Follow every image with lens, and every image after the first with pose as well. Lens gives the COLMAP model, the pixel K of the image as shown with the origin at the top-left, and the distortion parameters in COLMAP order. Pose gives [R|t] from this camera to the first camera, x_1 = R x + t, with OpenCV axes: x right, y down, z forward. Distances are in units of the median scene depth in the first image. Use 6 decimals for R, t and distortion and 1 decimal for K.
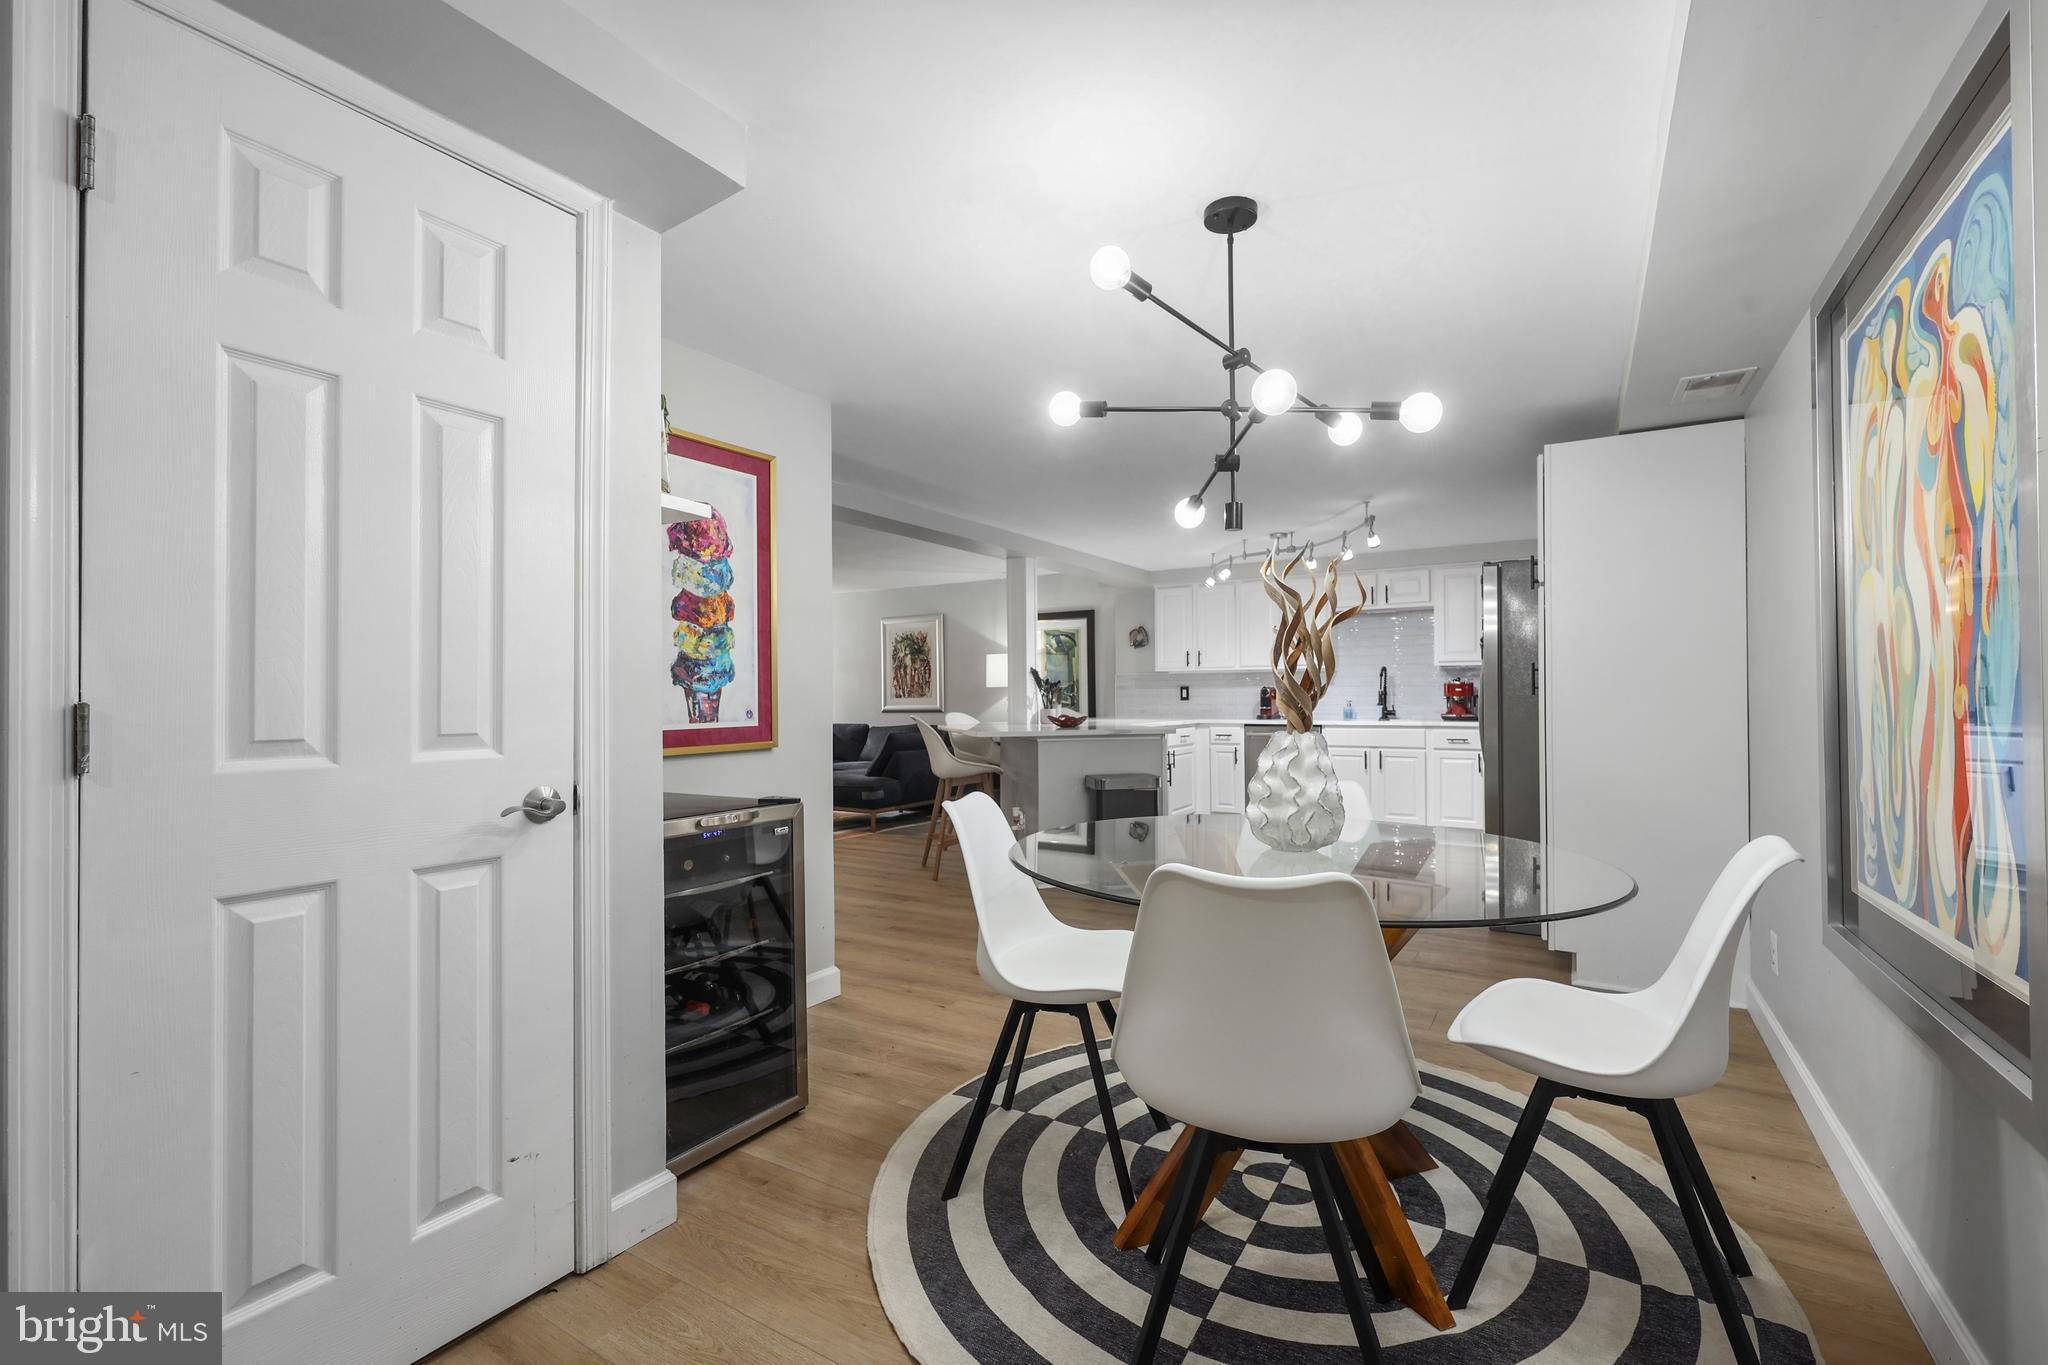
lens RADIAL K [[888.7, 0, 907.9], [0, 888.7, 693.8], [0, 0, 1]] dist [-0.001754, 0.000323]
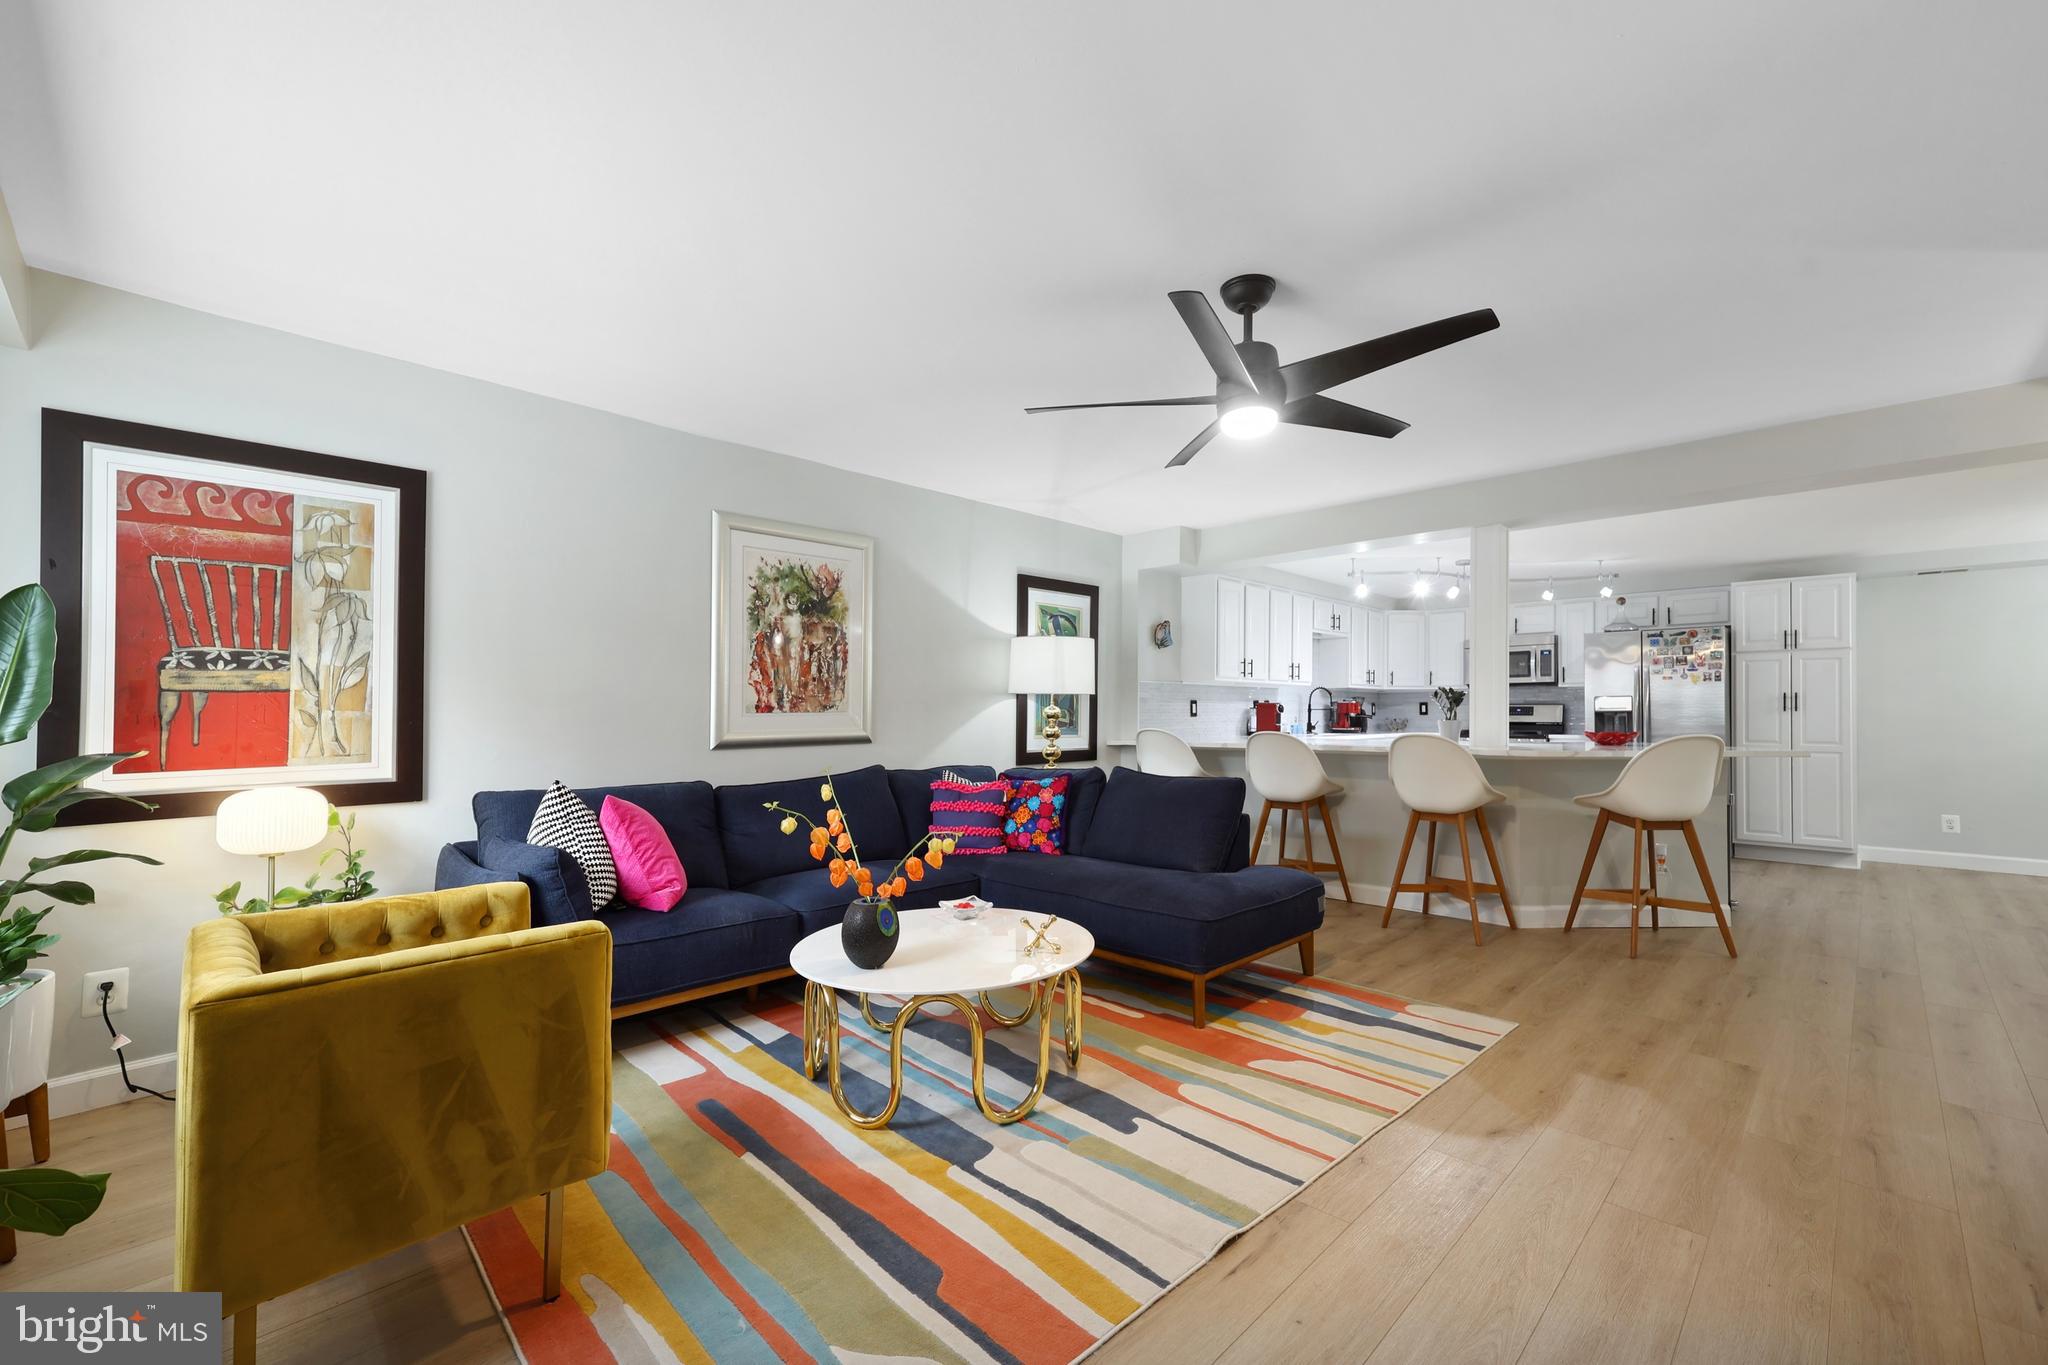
lens RADIAL K [[888.7, 0, 1029.1], [0, 888.7, 685.9], [0, 0, 1]] dist [-0.001754, 0.000323]
pose [[0.097998, 0.035383, 0.994557, -0.521854], [-0.004590, 0.999373, -0.035102, 0.008258], [-0.995176, -0.001125, 0.098099, 1.051553]]
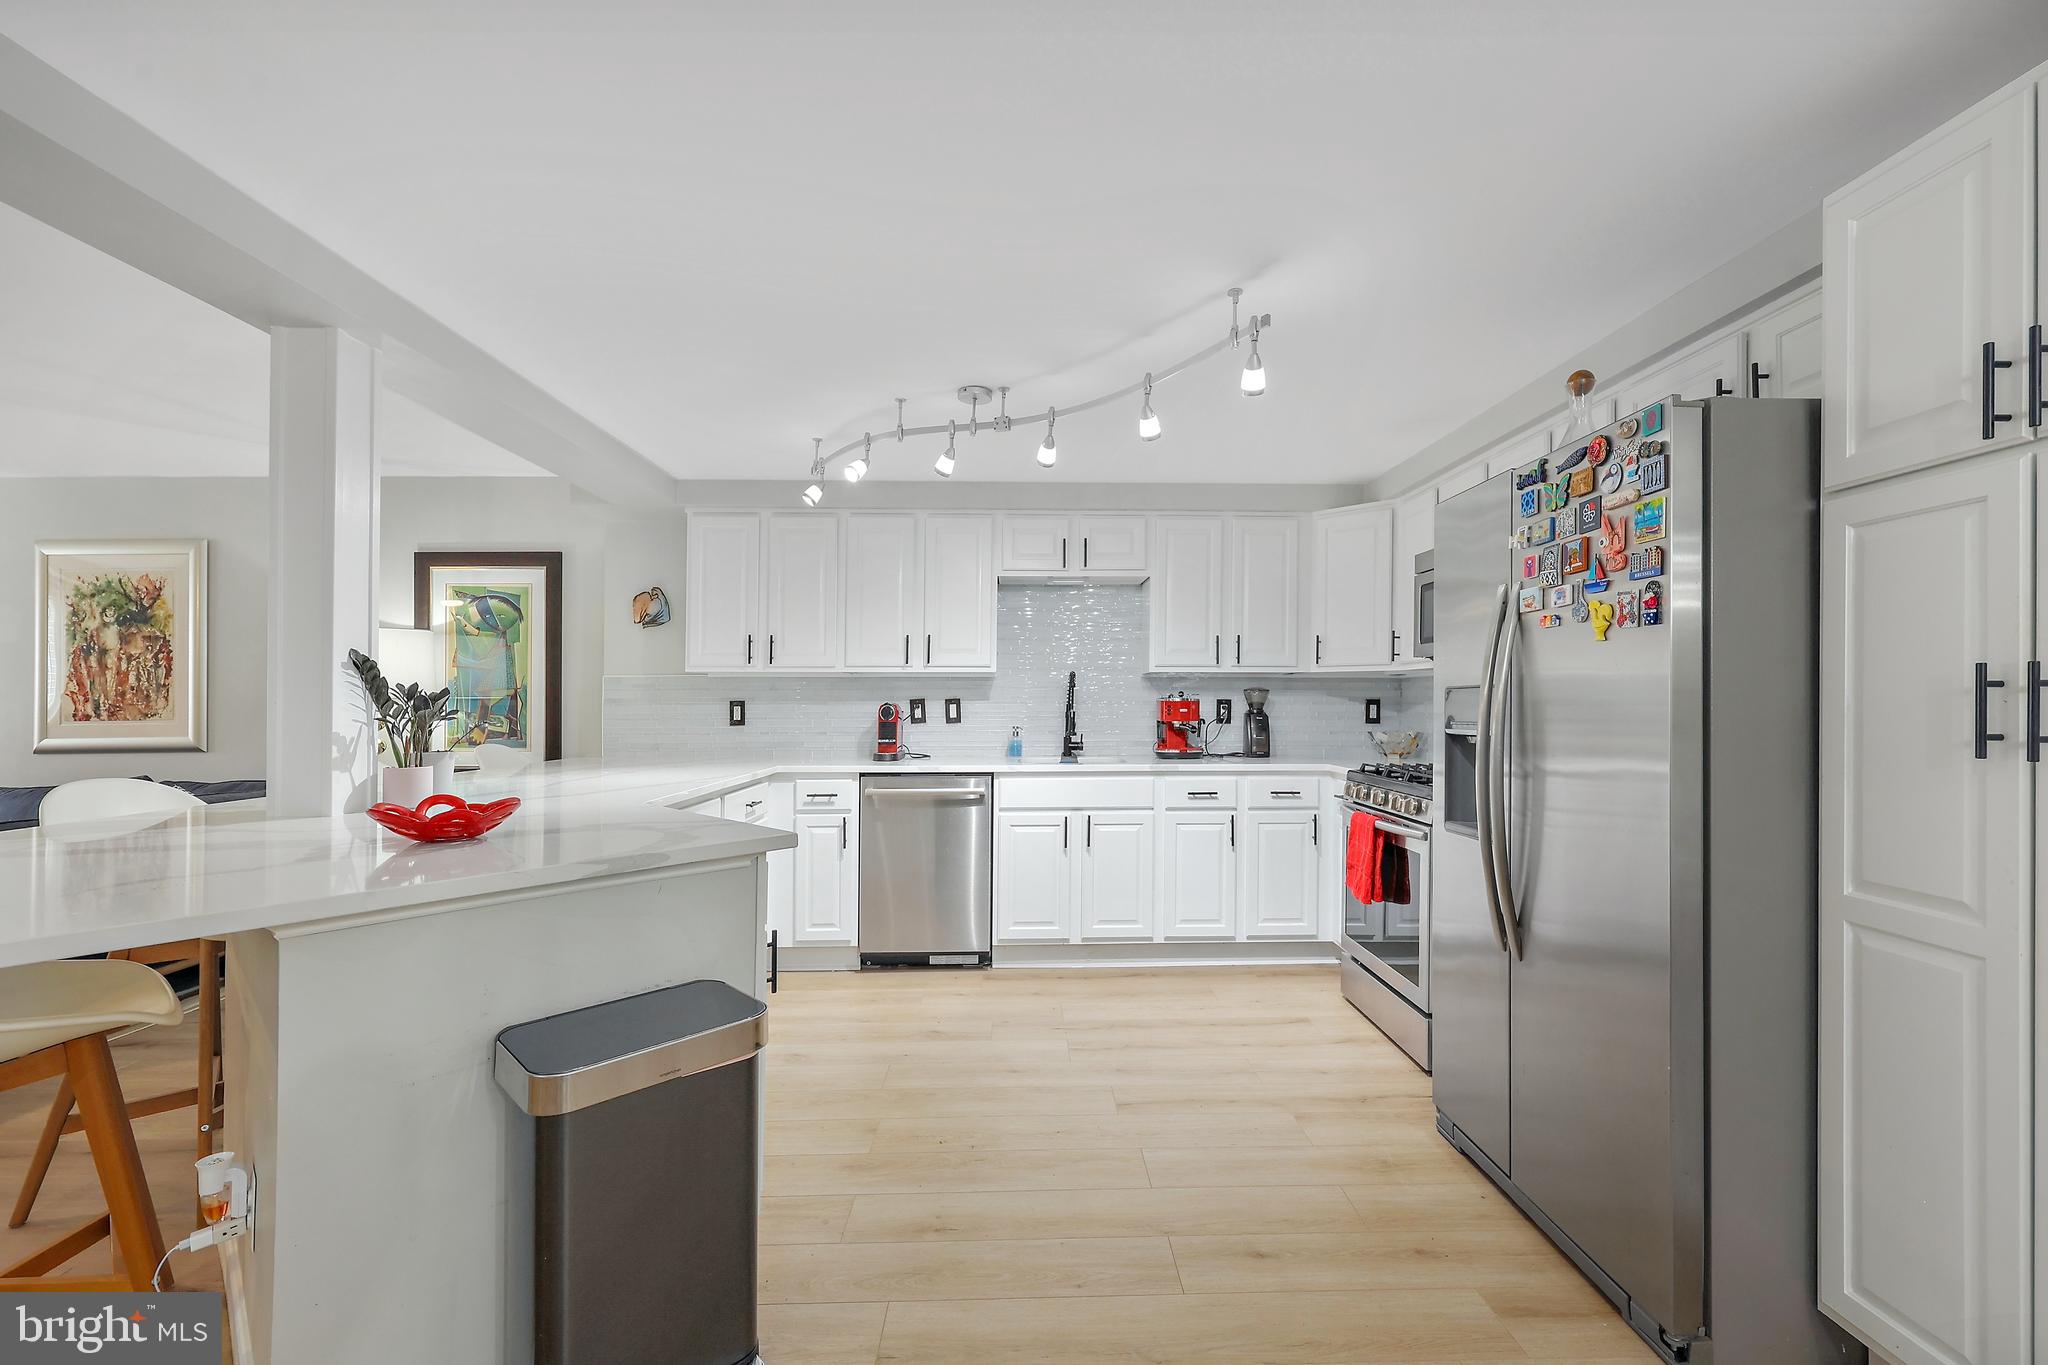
lens RADIAL K [[888.7, 0, 1018.2], [0, 888.7, 682.2], [0, 0, 1]] dist [-0.001754, 0.000323]
pose [[0.784661, 0.014690, 0.619751, 0.103725], [-0.003956, 0.999818, -0.018689, -0.010046], [-0.619913, 0.012213, 0.784576, 0.449571]]
